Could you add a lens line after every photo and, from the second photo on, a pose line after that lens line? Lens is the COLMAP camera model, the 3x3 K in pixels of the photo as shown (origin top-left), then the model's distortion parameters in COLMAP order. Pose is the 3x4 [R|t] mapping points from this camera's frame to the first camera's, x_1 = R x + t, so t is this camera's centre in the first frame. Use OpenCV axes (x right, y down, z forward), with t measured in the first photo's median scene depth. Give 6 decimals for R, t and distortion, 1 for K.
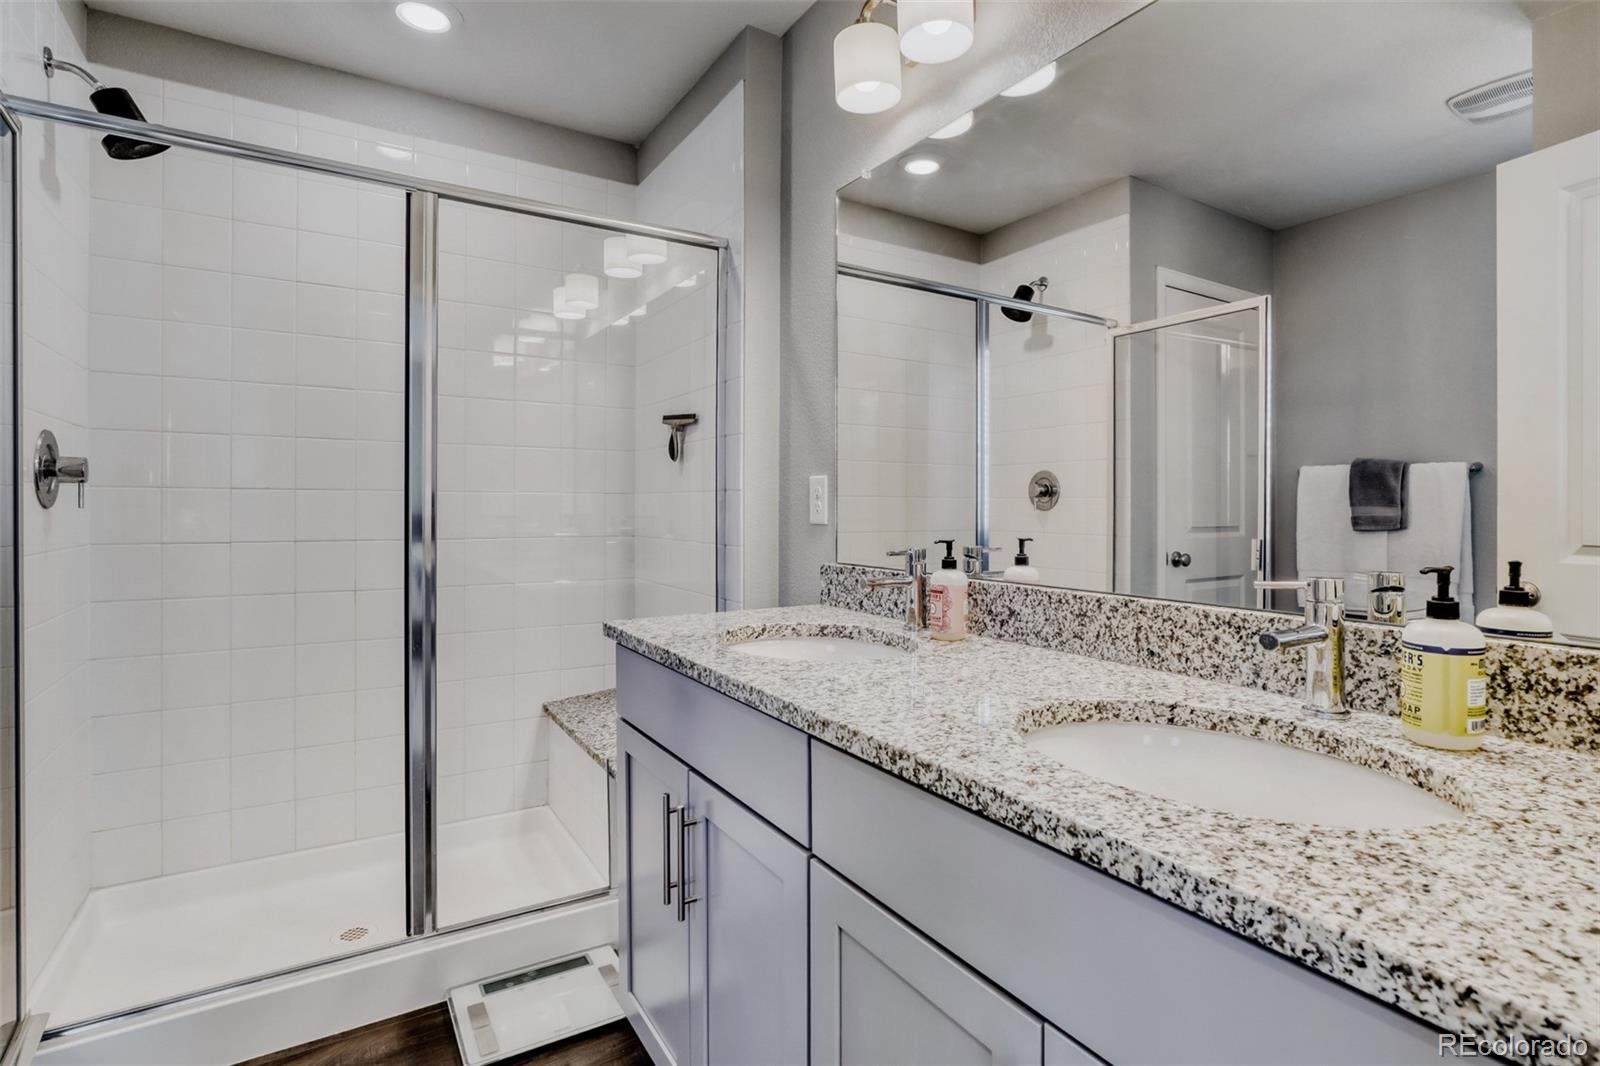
lens RADIAL K [[793.3, 0, 805.4], [0, 793.3, 522.8], [0, 0, 1]] dist [-0.024759, 0.003436]
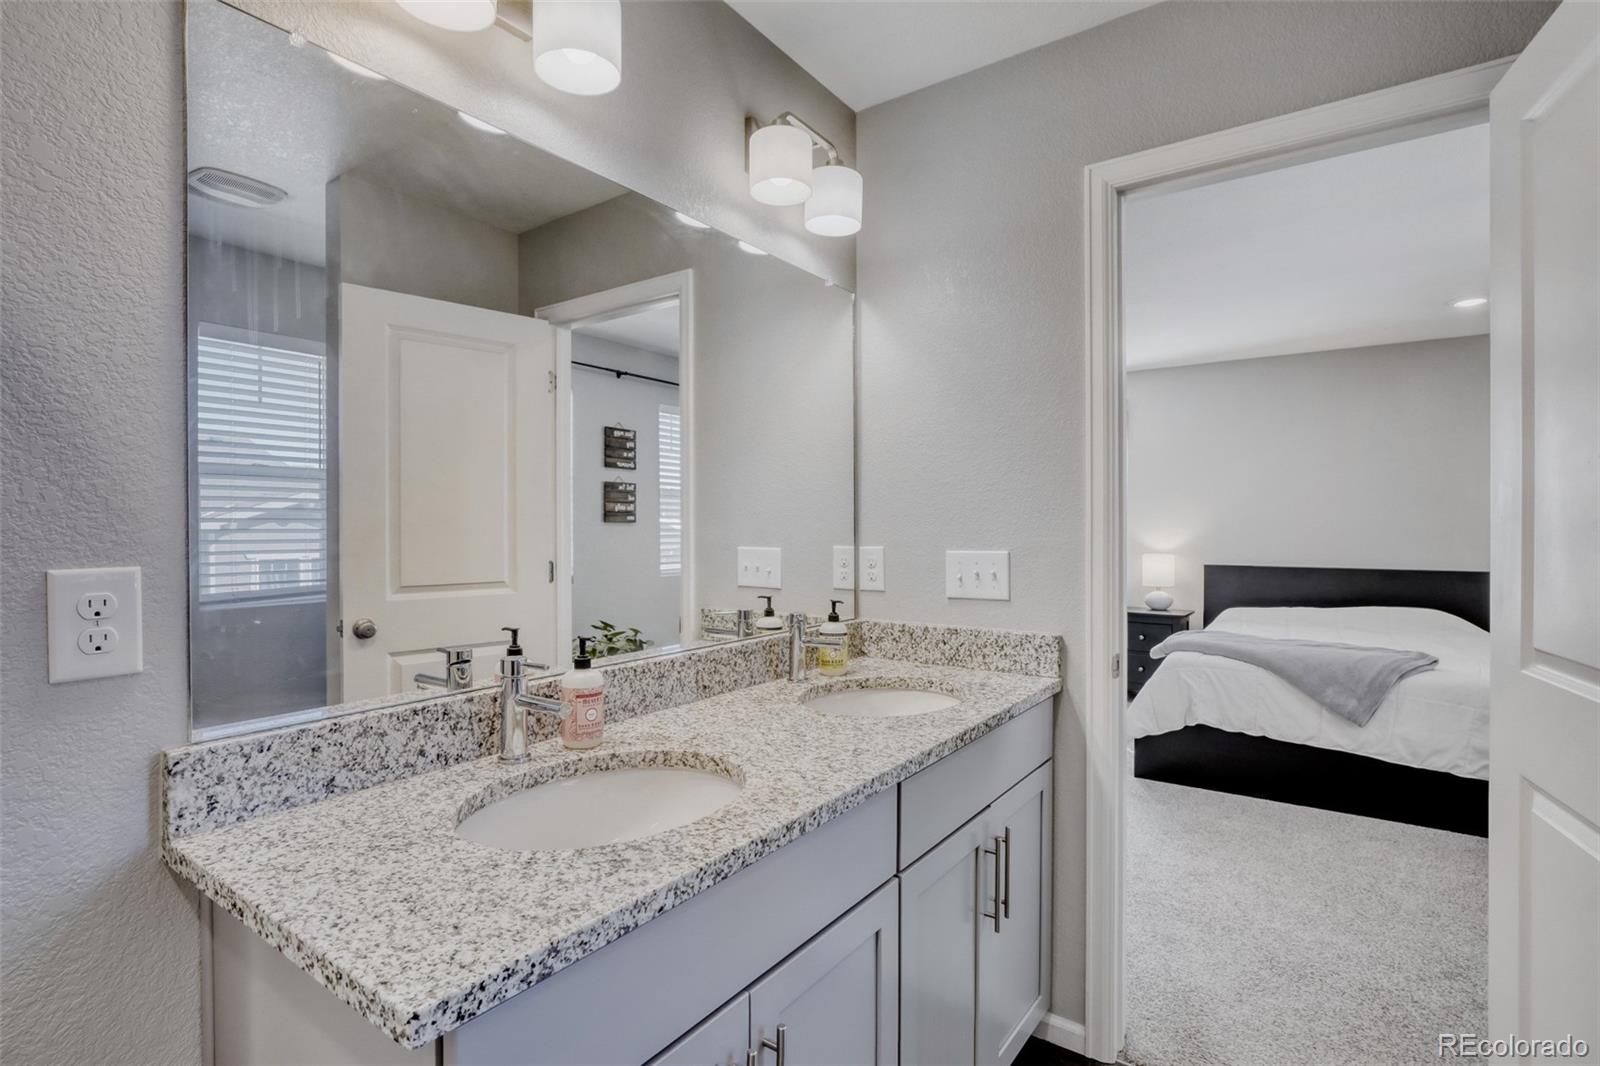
lens RADIAL K [[793.3, 0, 807.3], [0, 793.3, 533.7], [0, 0, 1]] dist [-0.024759, 0.003436]
pose [[-0.410255, -0.013047, 0.911877, -0.822534], [0.018809, 0.999564, 0.022764, -0.123303], [-0.911777, 0.026490, -0.409831, 1.240345]]
